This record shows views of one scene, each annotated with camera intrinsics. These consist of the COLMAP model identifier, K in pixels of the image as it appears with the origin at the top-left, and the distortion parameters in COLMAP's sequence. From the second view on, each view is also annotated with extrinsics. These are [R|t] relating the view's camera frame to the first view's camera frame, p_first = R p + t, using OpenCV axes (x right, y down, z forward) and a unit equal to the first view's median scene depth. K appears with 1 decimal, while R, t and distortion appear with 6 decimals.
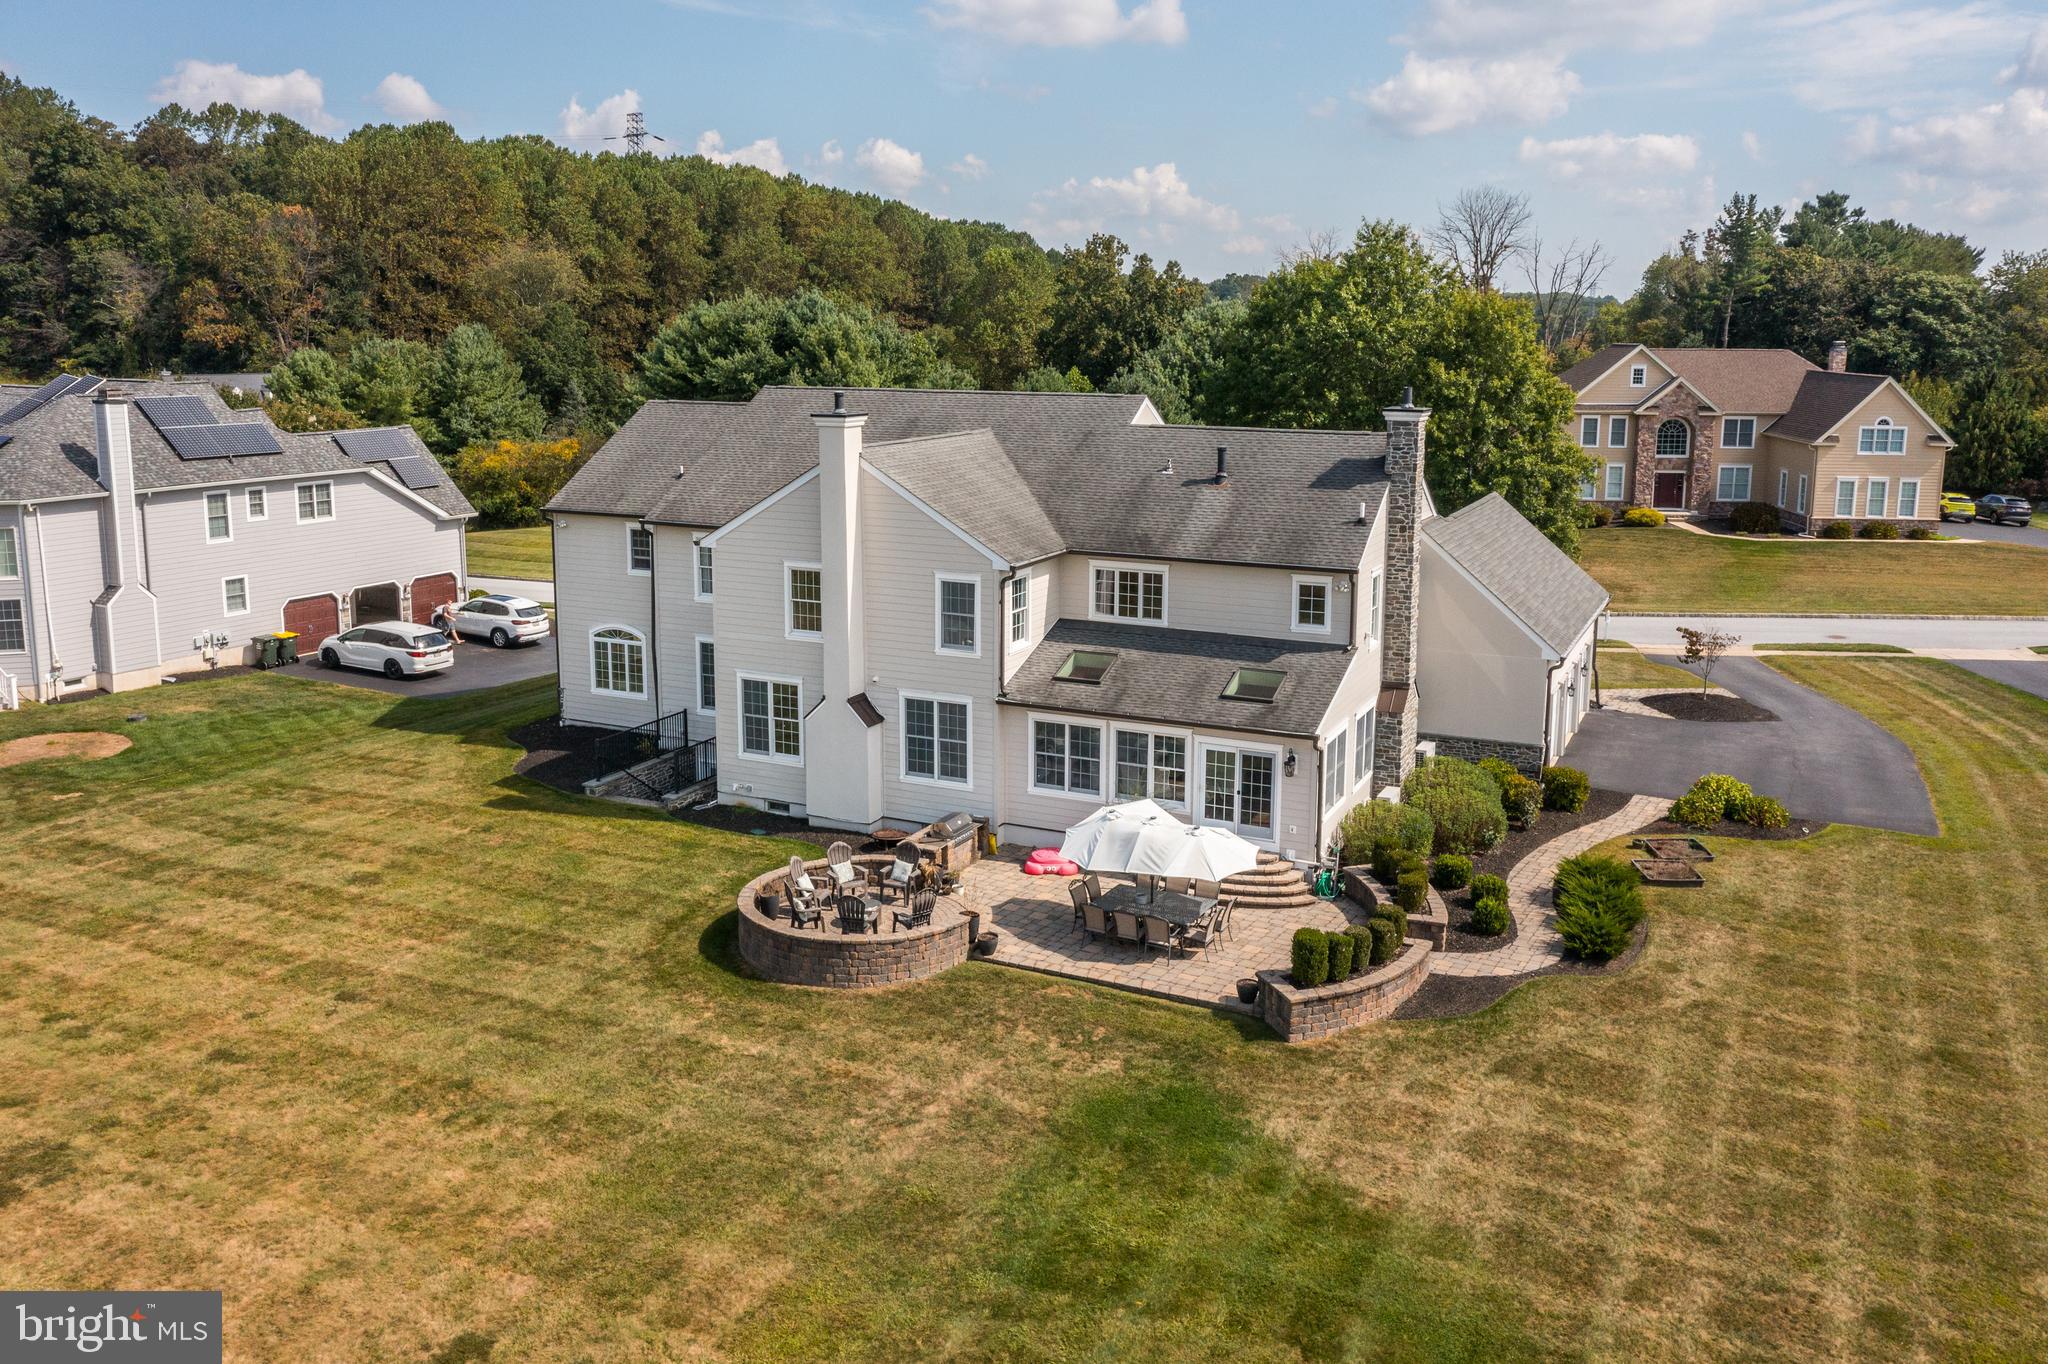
lens RADIAL K [[1651.2, 0, 1019.7], [0, 1651.2, 598.8], [0, 0, 1]] dist [-0.009386, -0.001354]
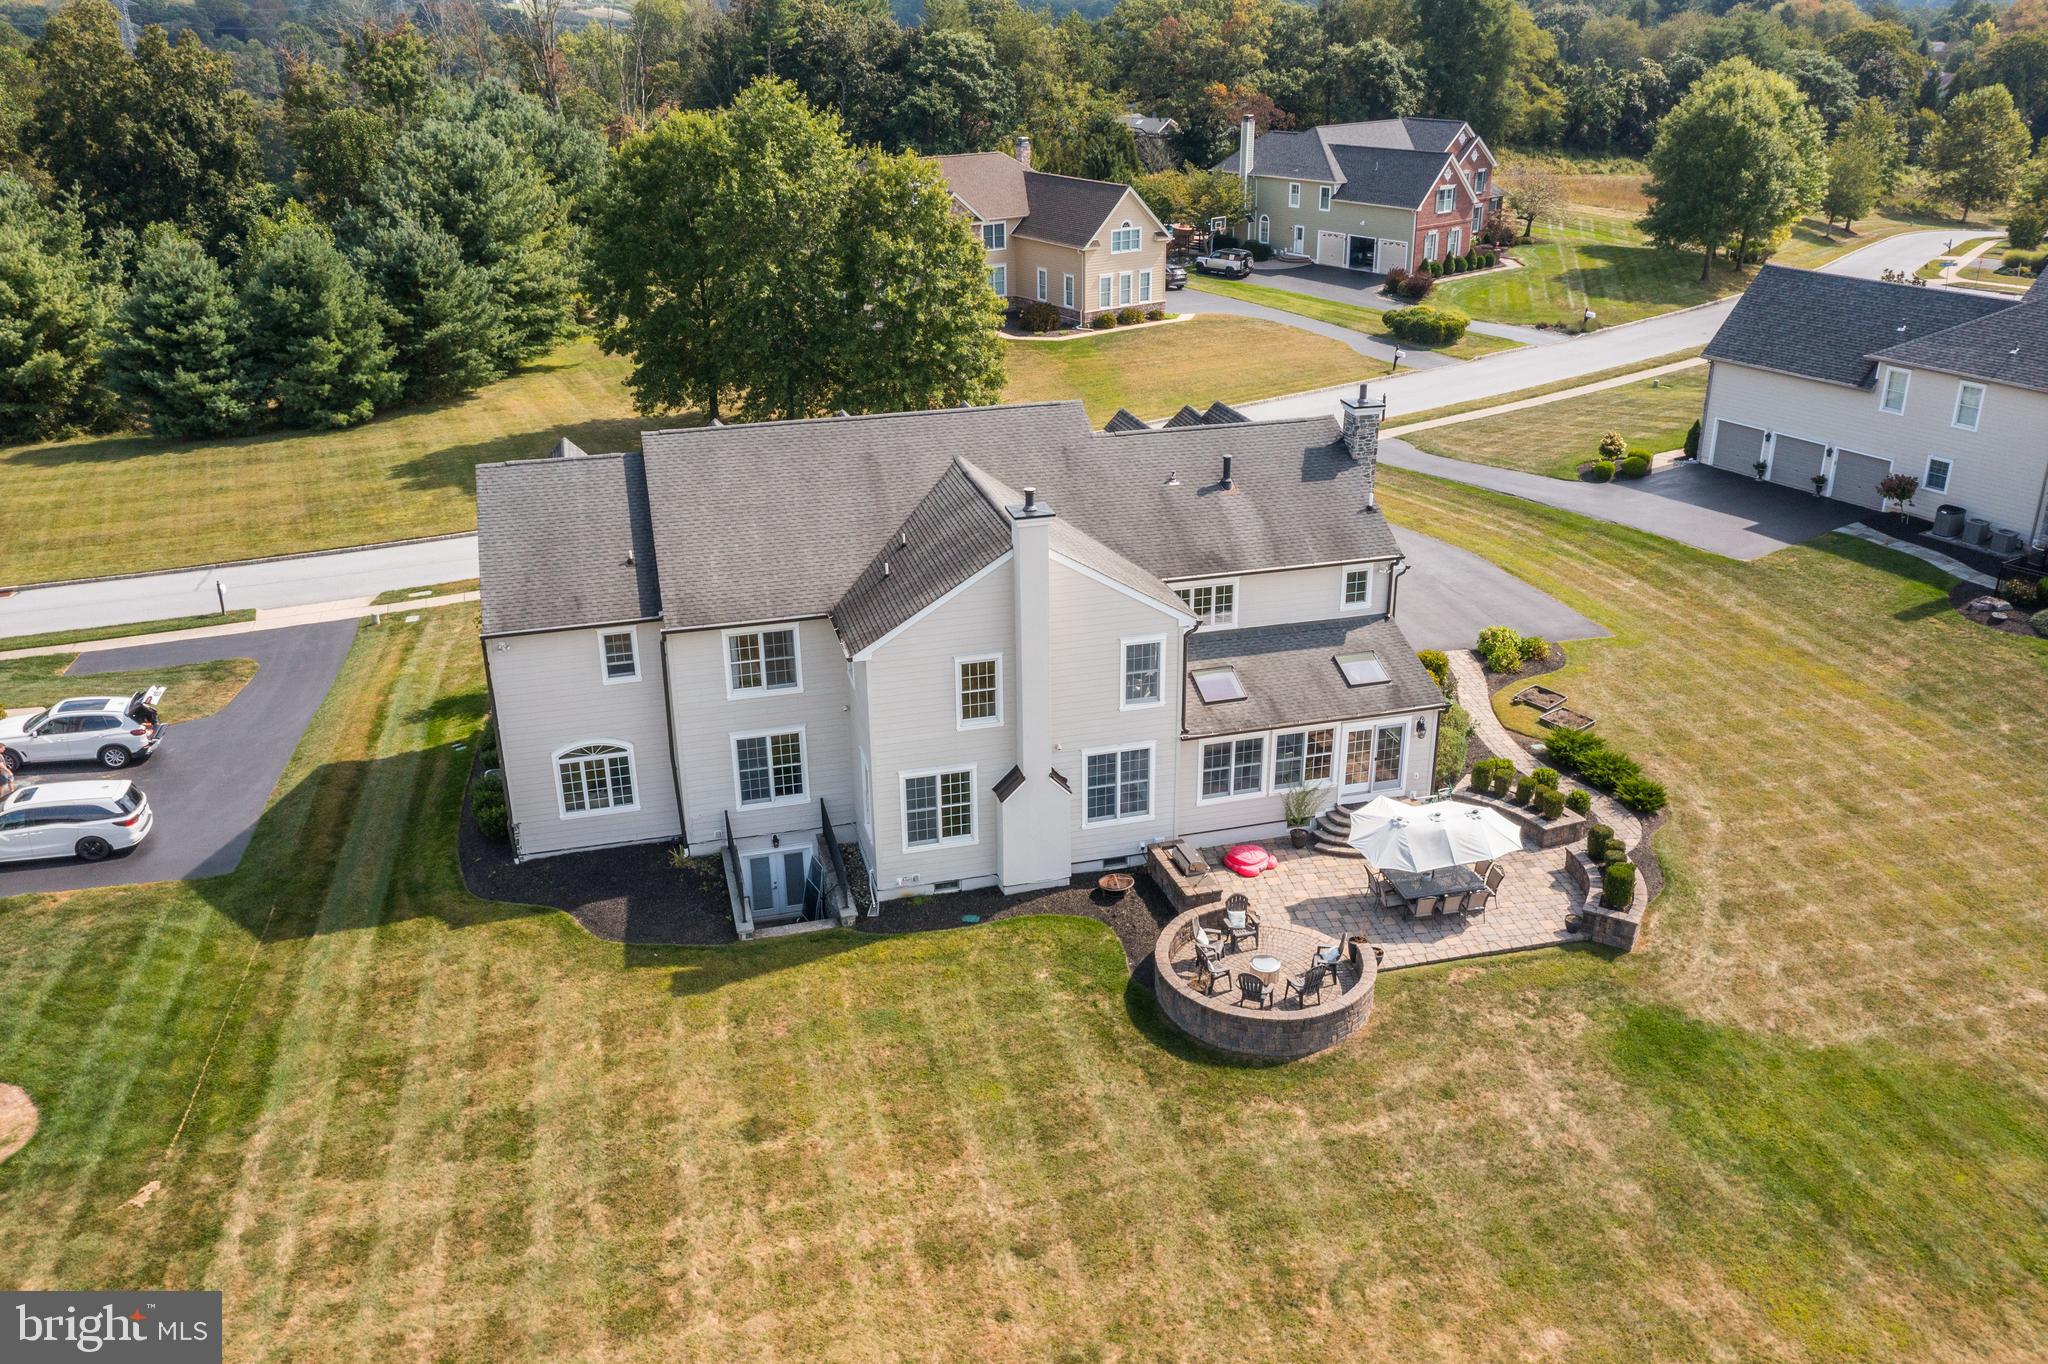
lens RADIAL K [[1618.2, 0, 1024.0], [0, 1618.2, 682.0], [0, 0, 1]] dist [-0.018266, 0.012691]
pose [[0.762830, -0.267905, 0.588488, -0.669616], [0.121815, 0.953374, 0.276114, -0.265457], [-0.635021, -0.138941, 0.759897, 0.233158]]
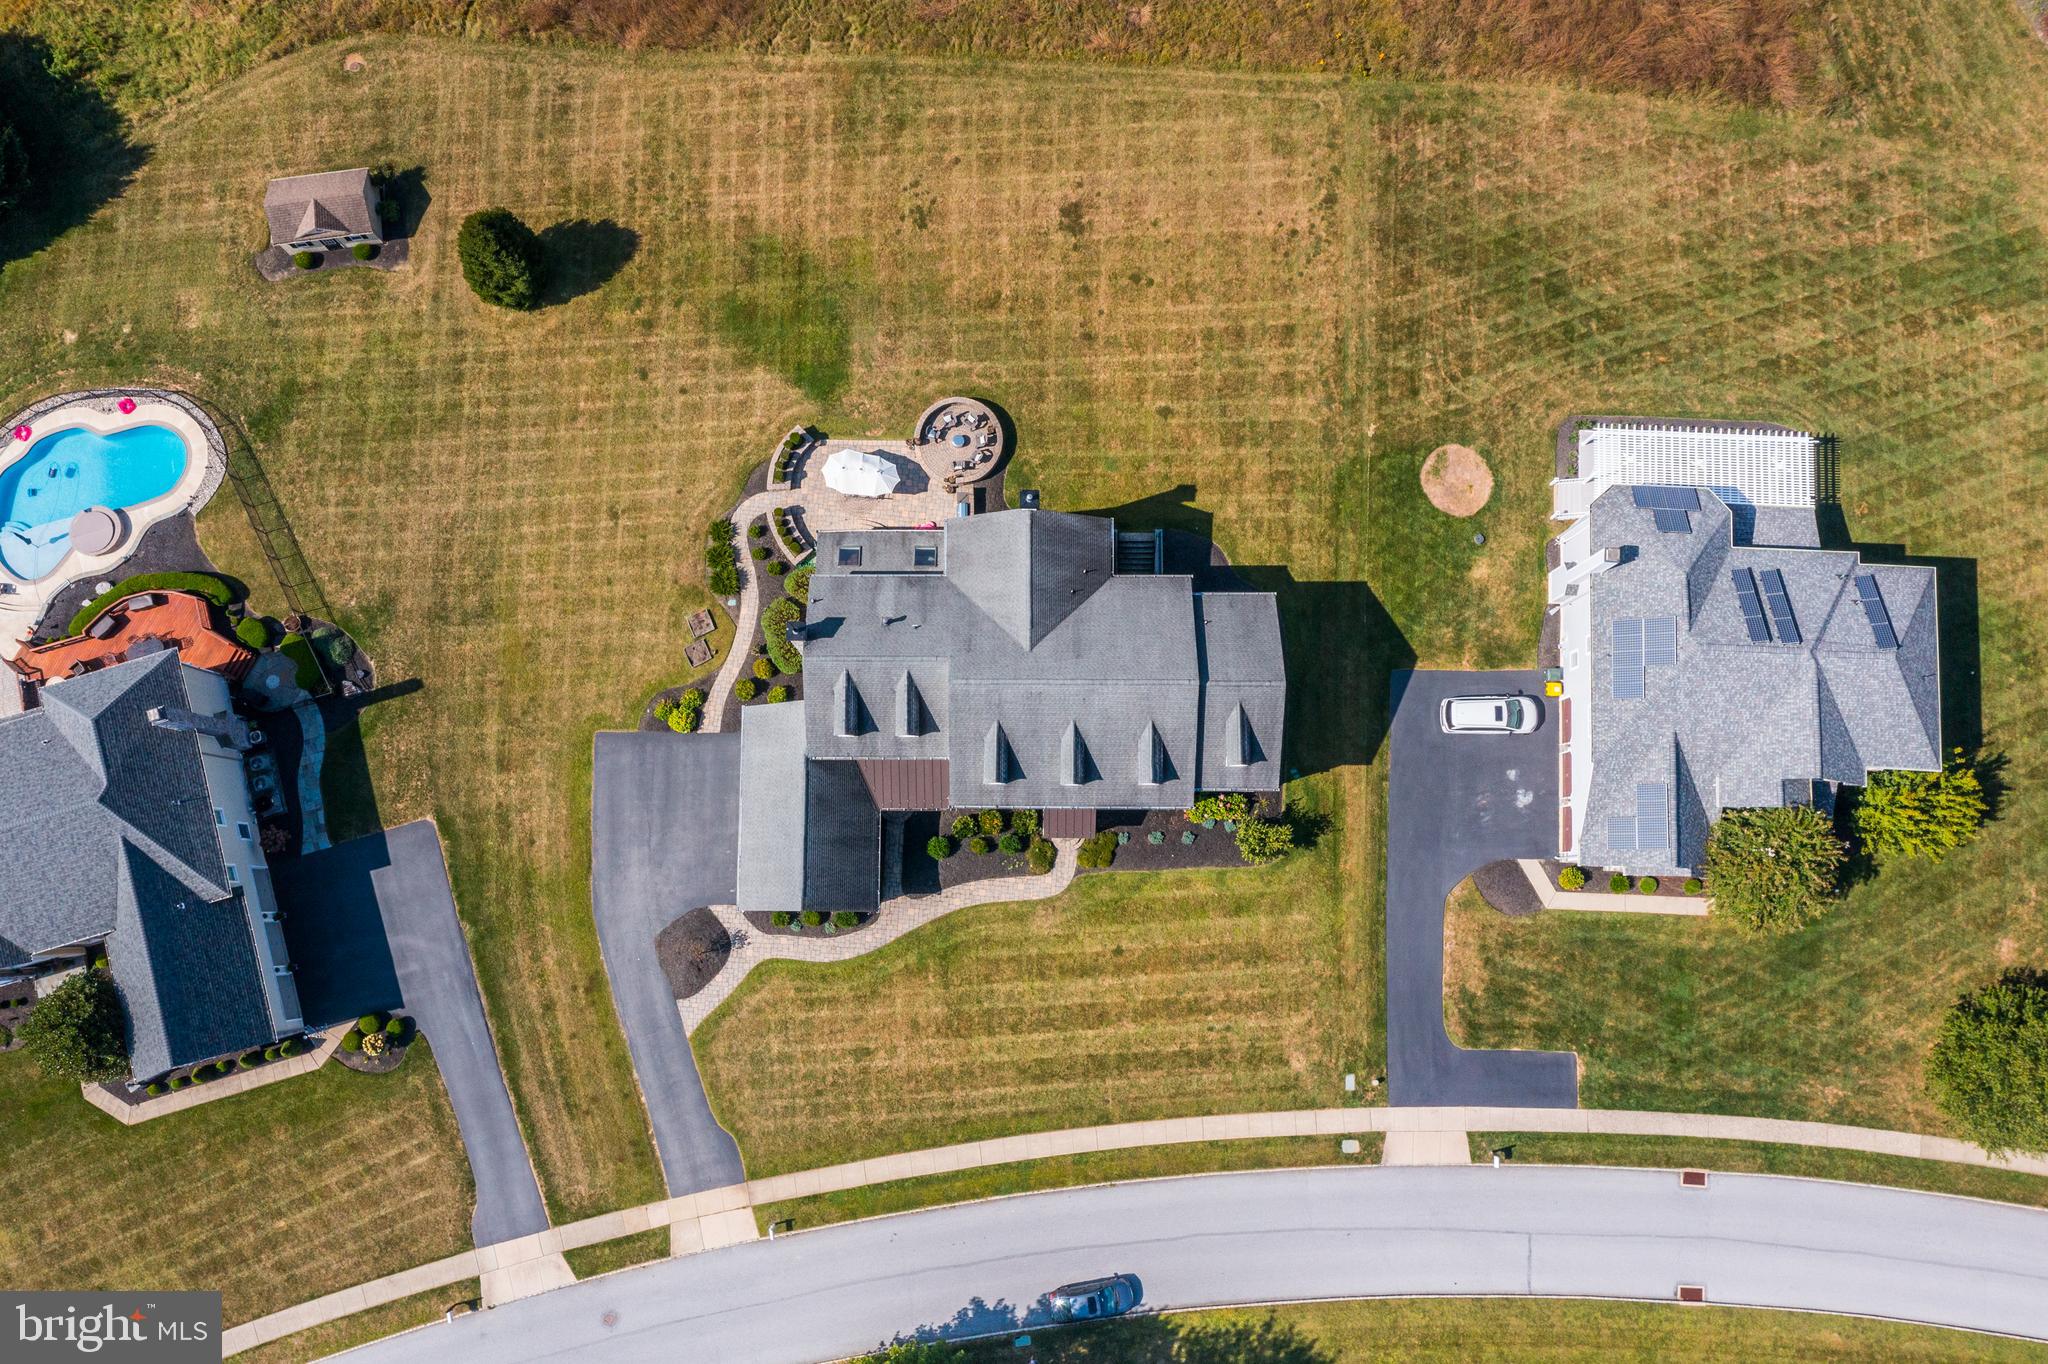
lens RADIAL K [[1618.2, 0, 1024.0], [0, 1618.2, 682.0], [0, 0, 1]] dist [-0.018266, 0.012691]
pose [[-0.905325, 0.419947, -0.063489, 0.131494], [-0.072846, -0.006263, 0.997324, -2.098413], [0.418425, 0.907527, 0.036262, 1.073305]]
